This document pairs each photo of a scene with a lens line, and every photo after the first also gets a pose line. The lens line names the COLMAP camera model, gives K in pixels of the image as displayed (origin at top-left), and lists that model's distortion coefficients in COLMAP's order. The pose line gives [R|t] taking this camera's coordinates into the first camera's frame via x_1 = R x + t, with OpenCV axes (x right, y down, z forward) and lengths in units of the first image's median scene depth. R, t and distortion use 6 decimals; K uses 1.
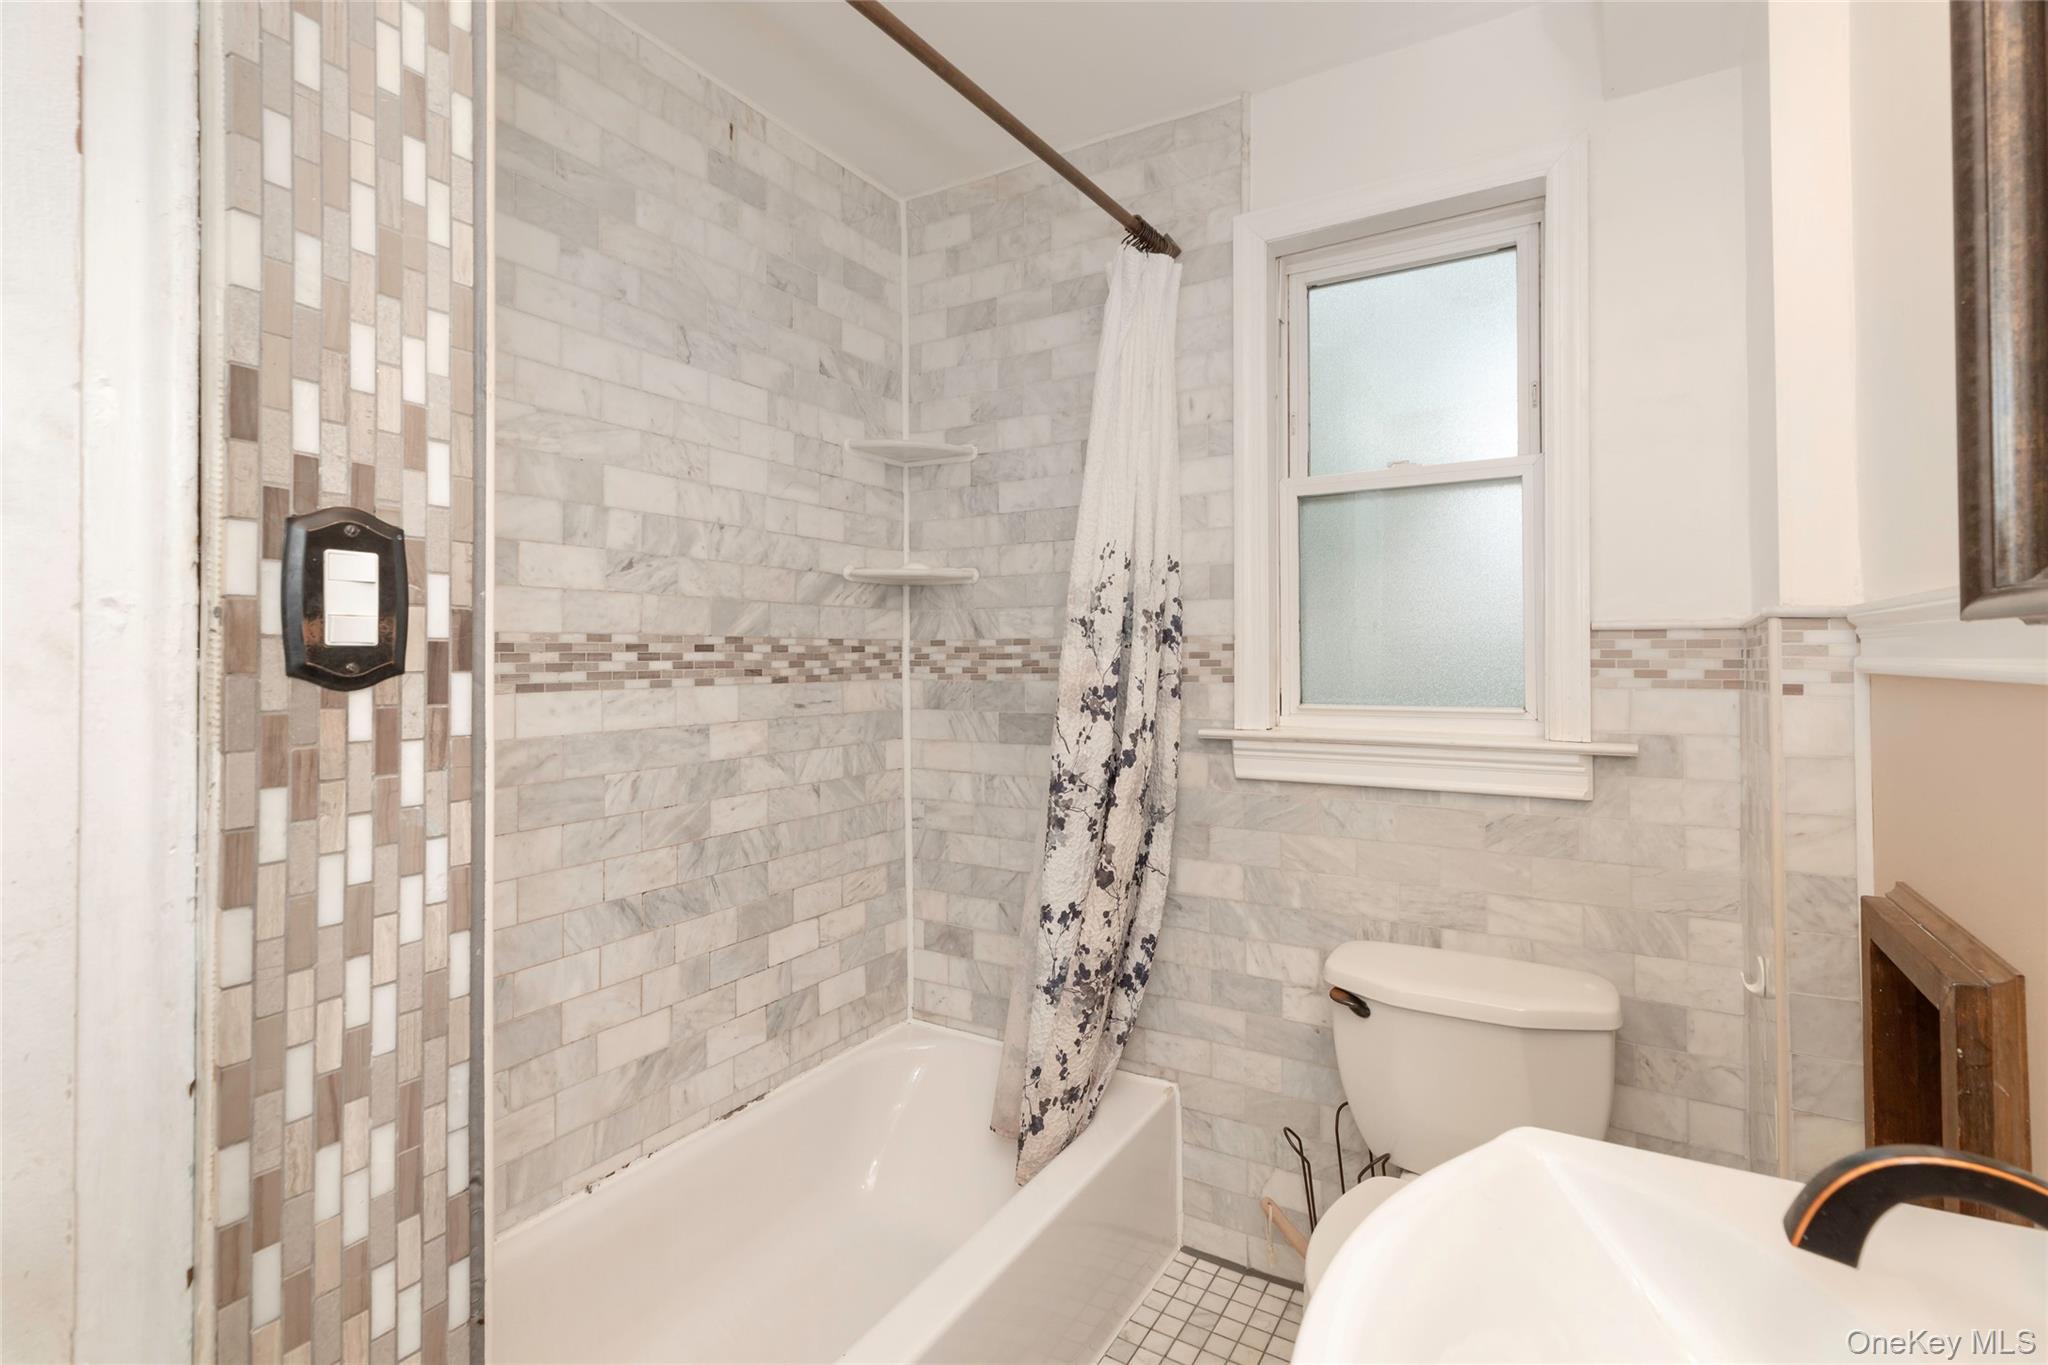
lens RADIAL K [[934.8, 0, 1067.5], [0, 934.8, 642.4], [0, 0, 1]] dist [-0.001204, -0.000220]
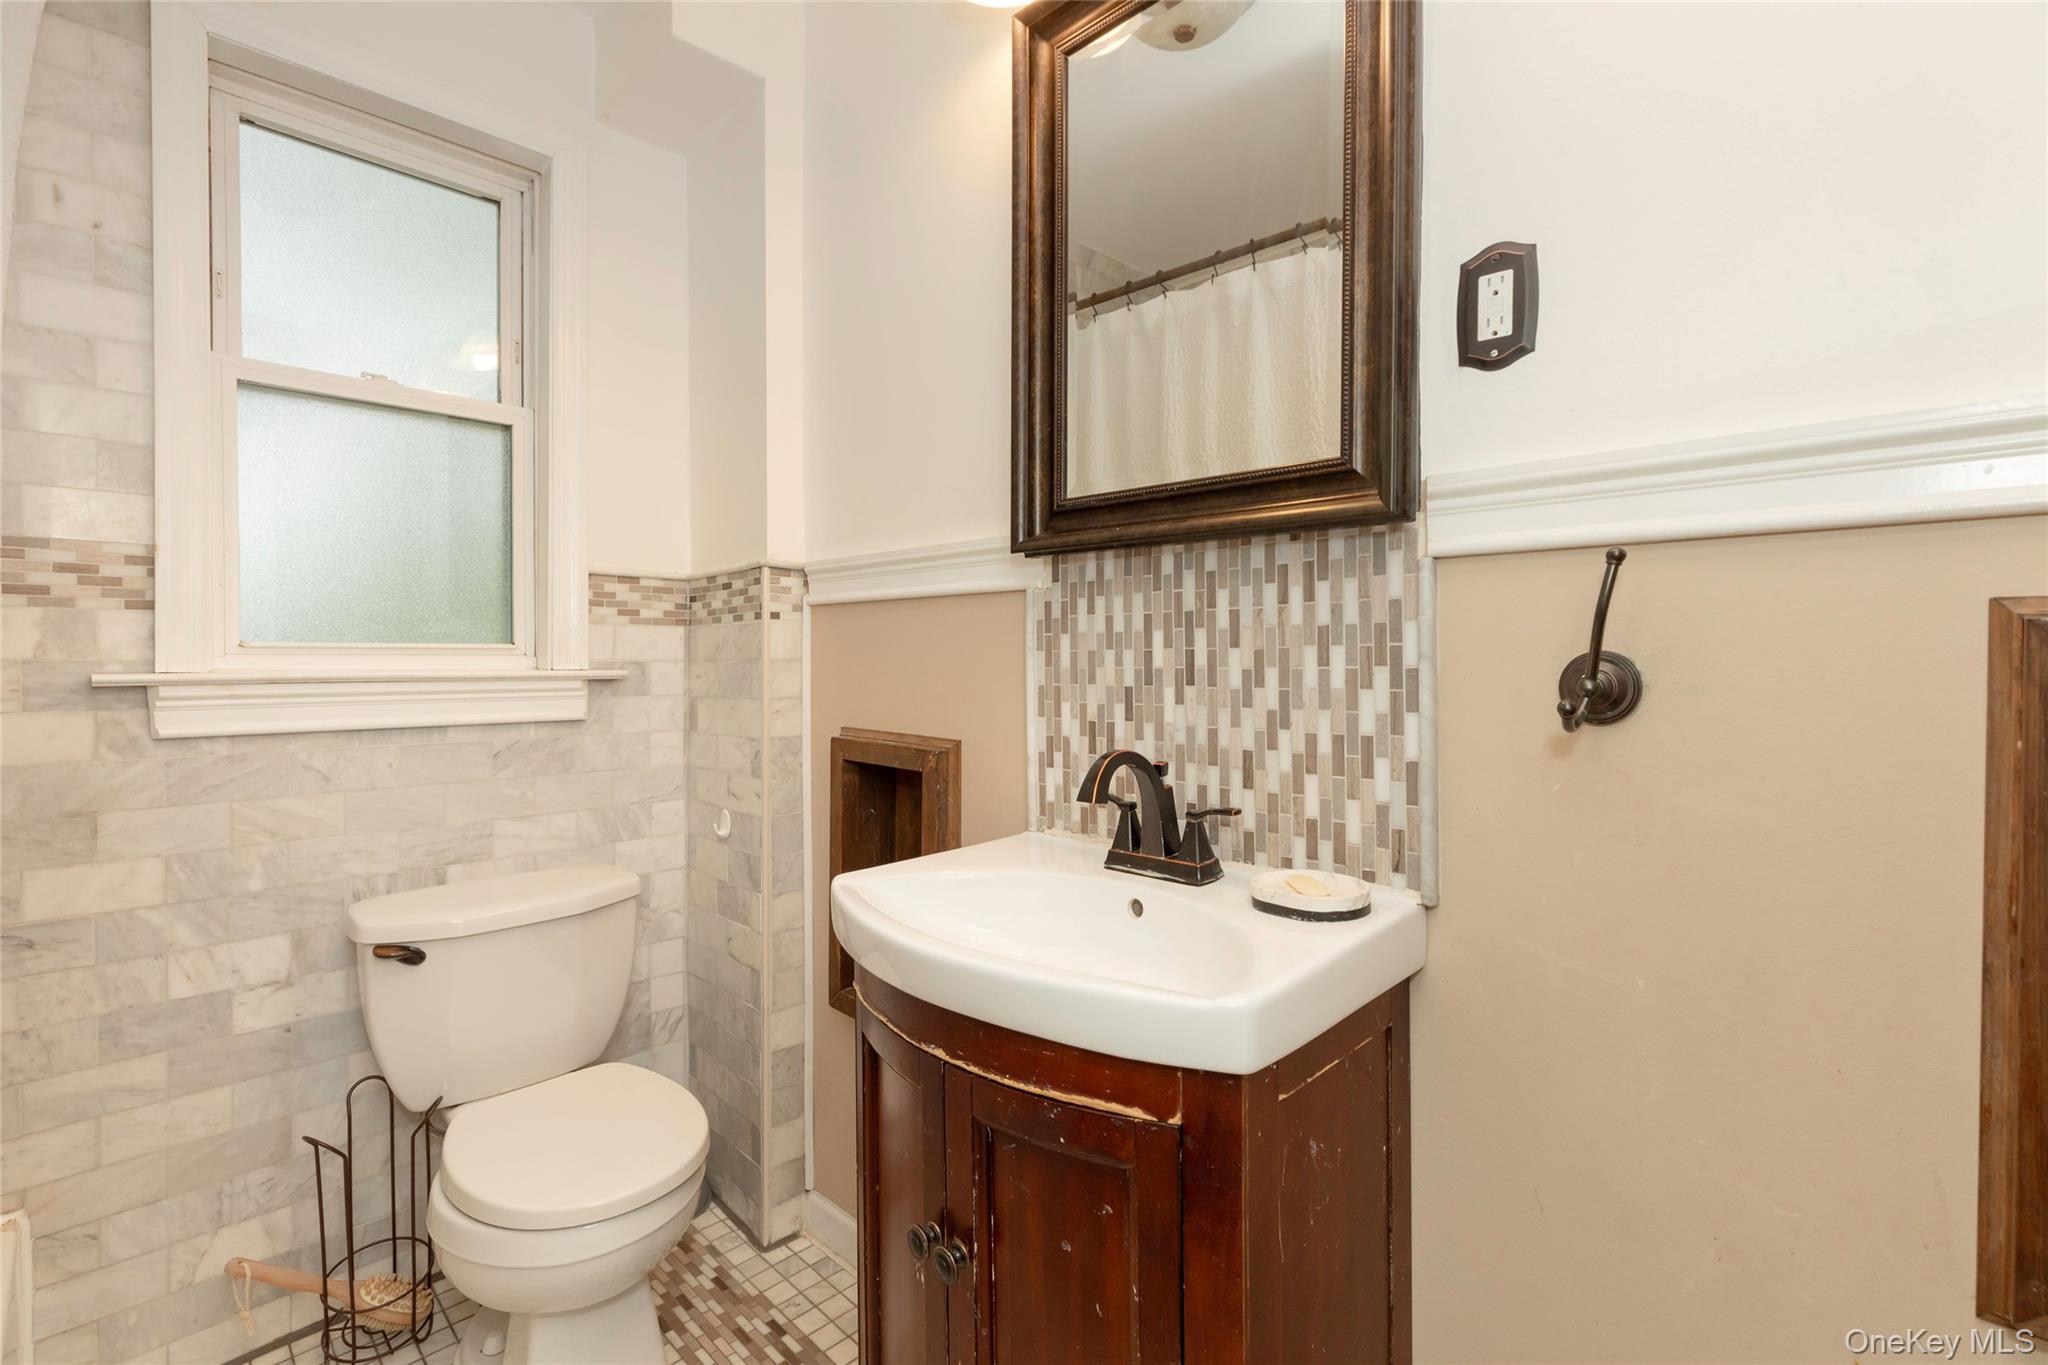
lens RADIAL K [[934.8, 0, 1027.3], [0, 934.8, 680.7], [0, 0, 1]] dist [-0.001204, -0.000220]
pose [[0.233837, -0.015964, 0.972145, -0.425401], [-0.012010, 0.999741, 0.019306, 0.087217], [-0.972202, -0.016190, 0.233585, 0.182796]]
